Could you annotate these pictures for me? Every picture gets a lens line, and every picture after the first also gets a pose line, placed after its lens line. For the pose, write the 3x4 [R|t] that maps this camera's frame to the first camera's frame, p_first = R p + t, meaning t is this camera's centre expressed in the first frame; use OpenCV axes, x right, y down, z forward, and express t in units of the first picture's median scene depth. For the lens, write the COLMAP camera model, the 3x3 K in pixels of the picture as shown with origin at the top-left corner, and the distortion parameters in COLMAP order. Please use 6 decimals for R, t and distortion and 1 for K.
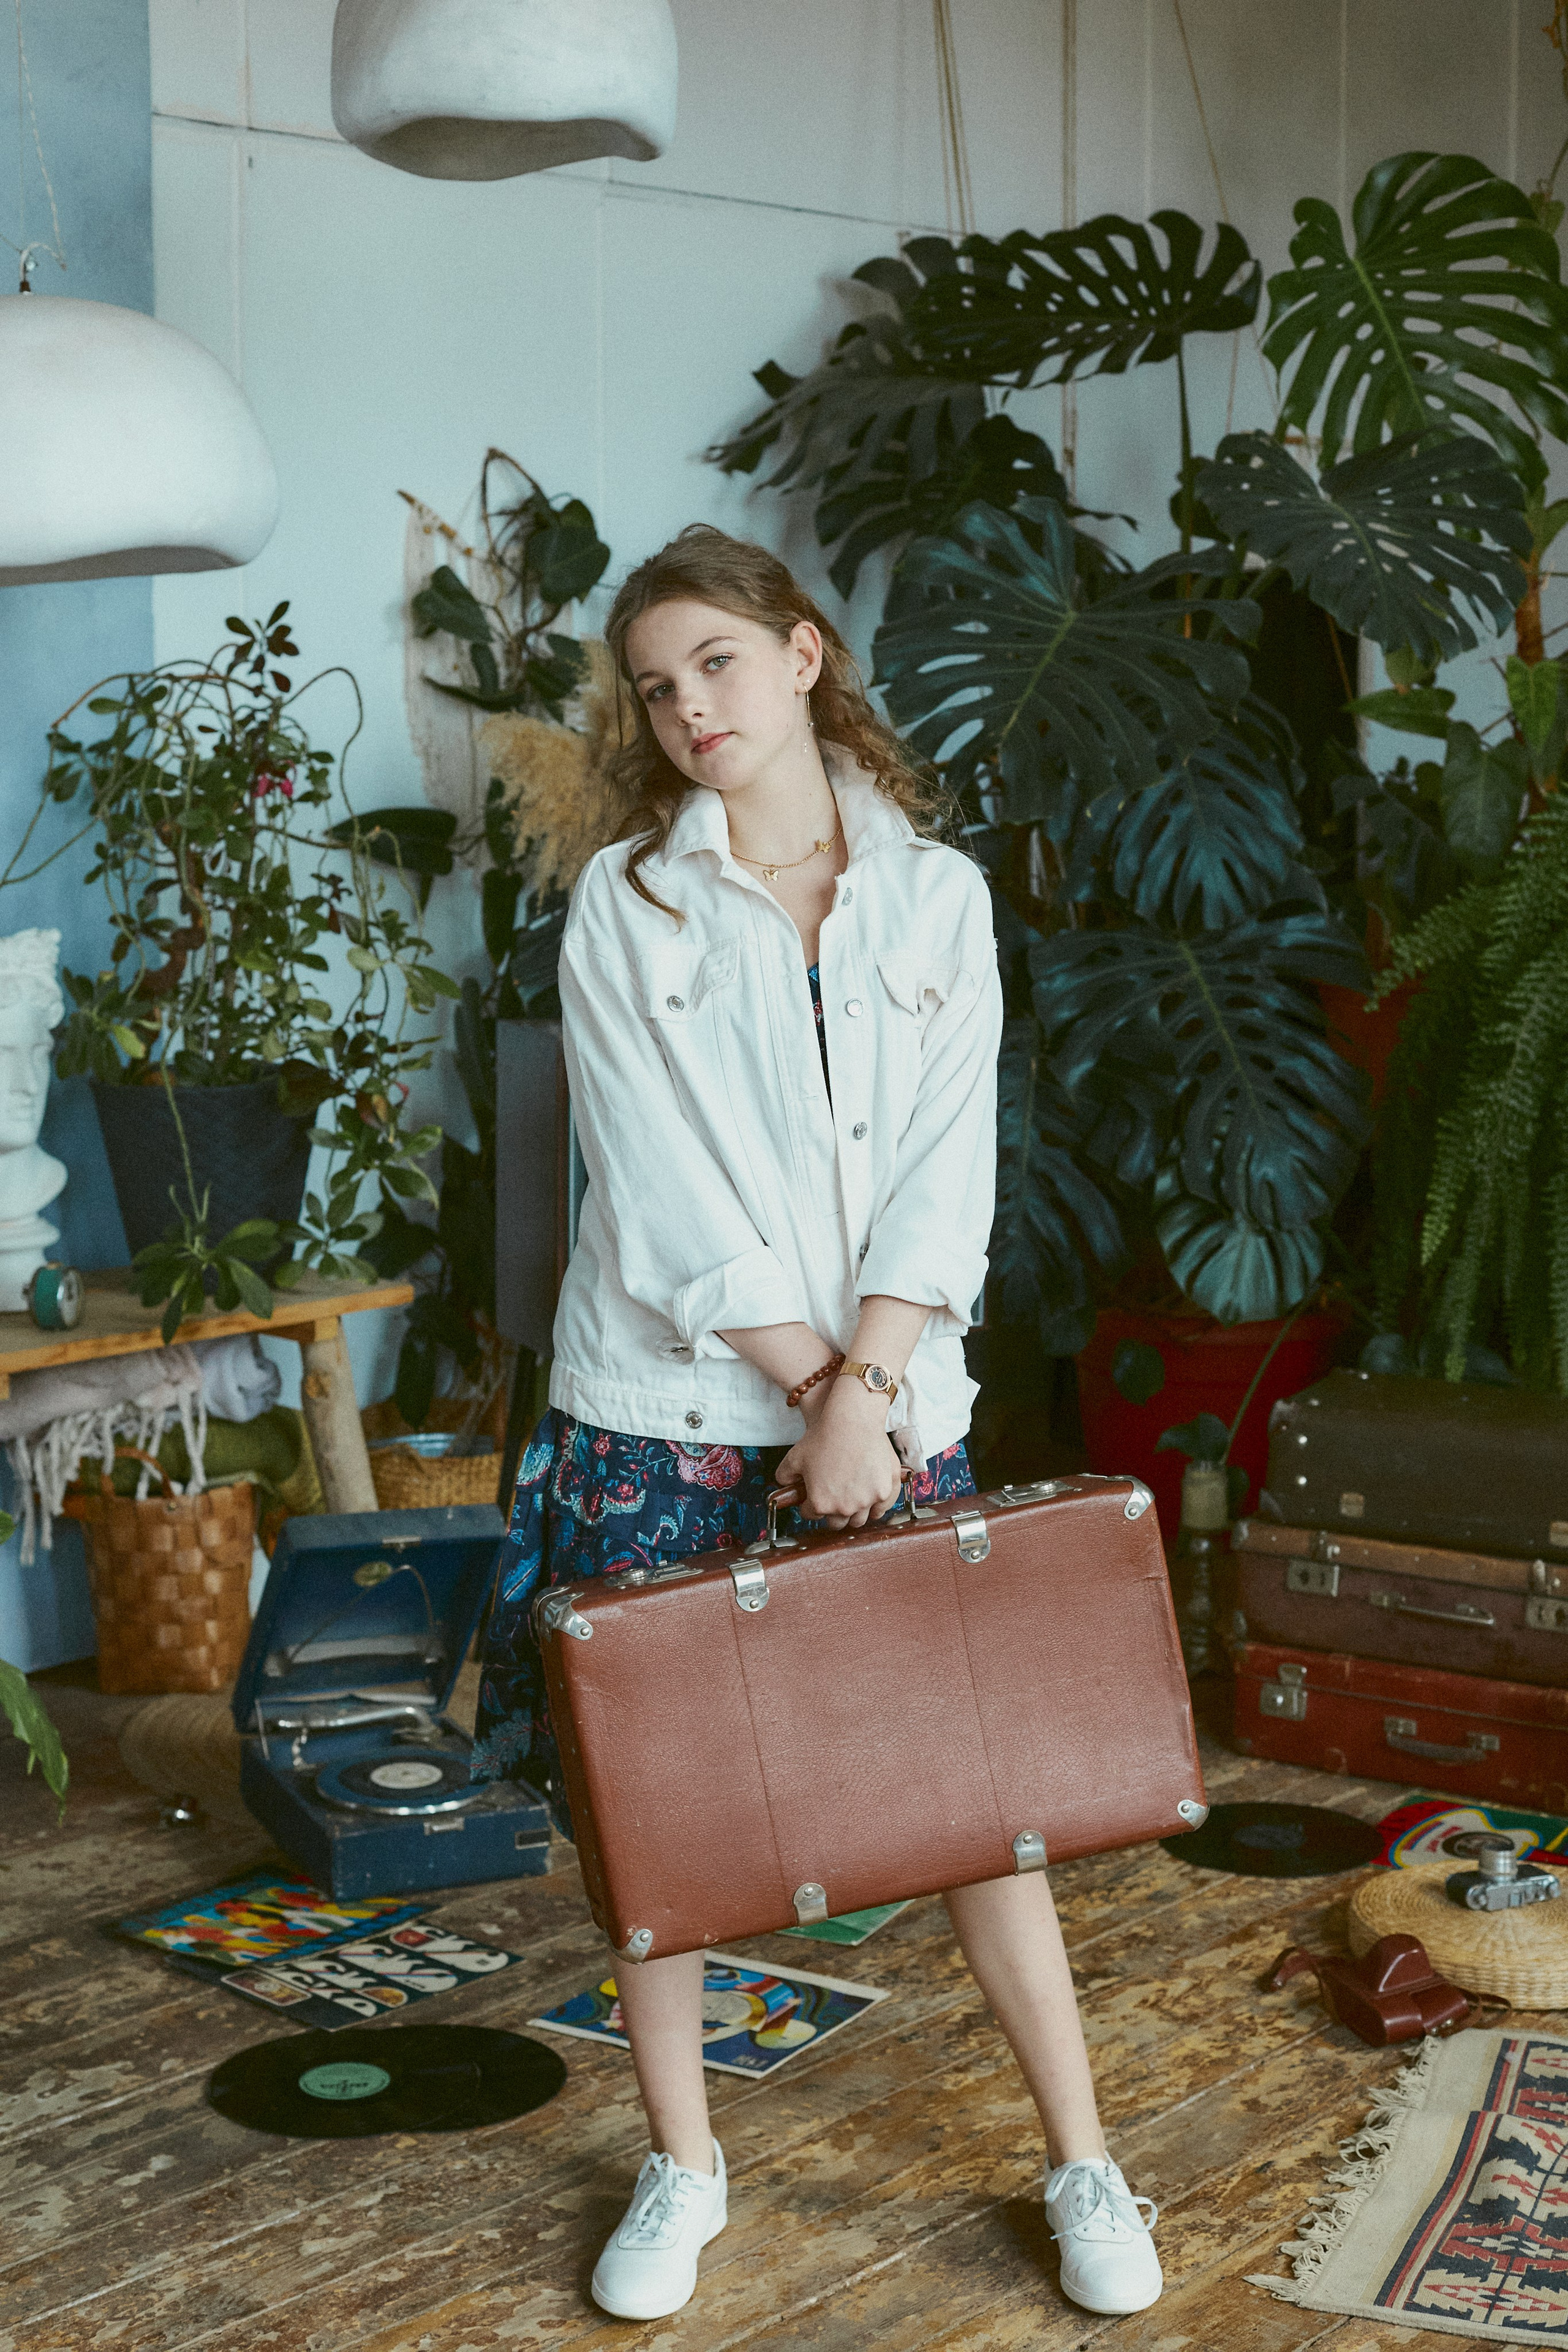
lens RADIAL K [[3429.6, 0, 770.4], [0, 3429.6, 1190.3], [0, 0, 1]] dist [-0.143893, 0.128515]
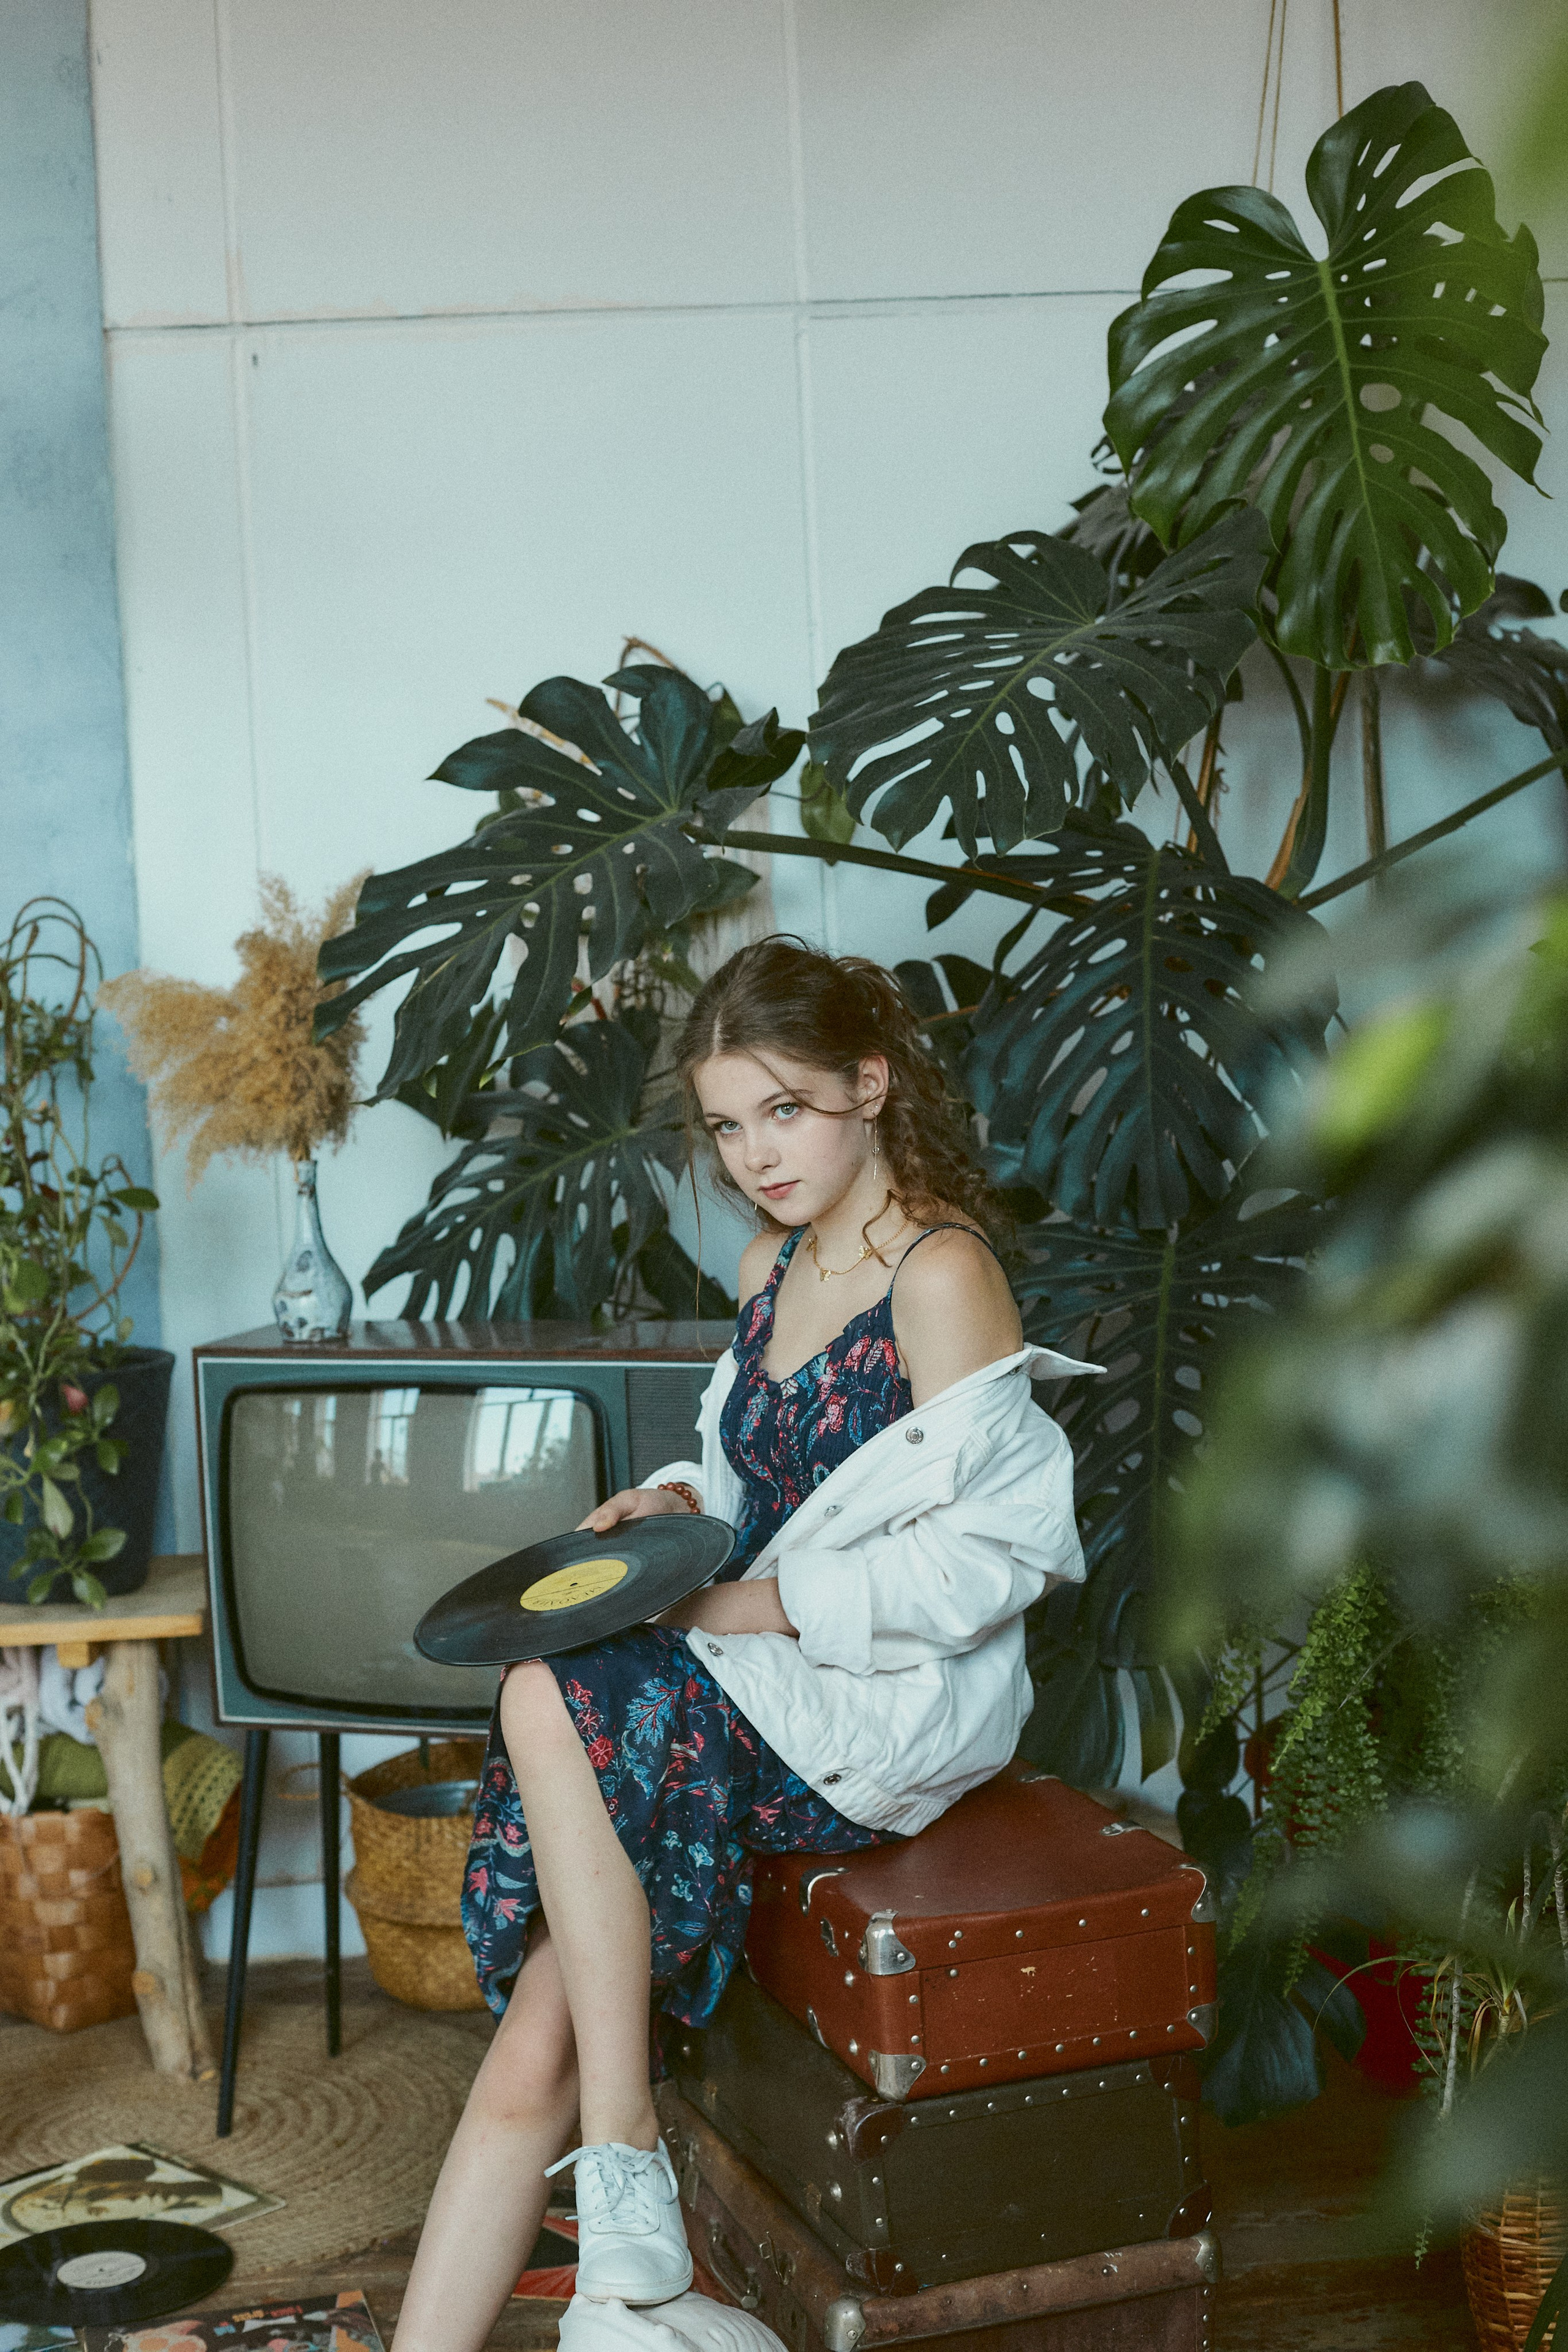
lens RADIAL K [[3425.0, 0, 773.9], [0, 3425.0, 1186.0], [0, 0, 1]] dist [-0.145567, 0.140740]
pose [[0.724149, 0.019400, -0.689370, 0.628114], [-0.051689, 0.998319, -0.026203, -0.069842], [0.687704, 0.054608, 0.723935, 0.480979]]
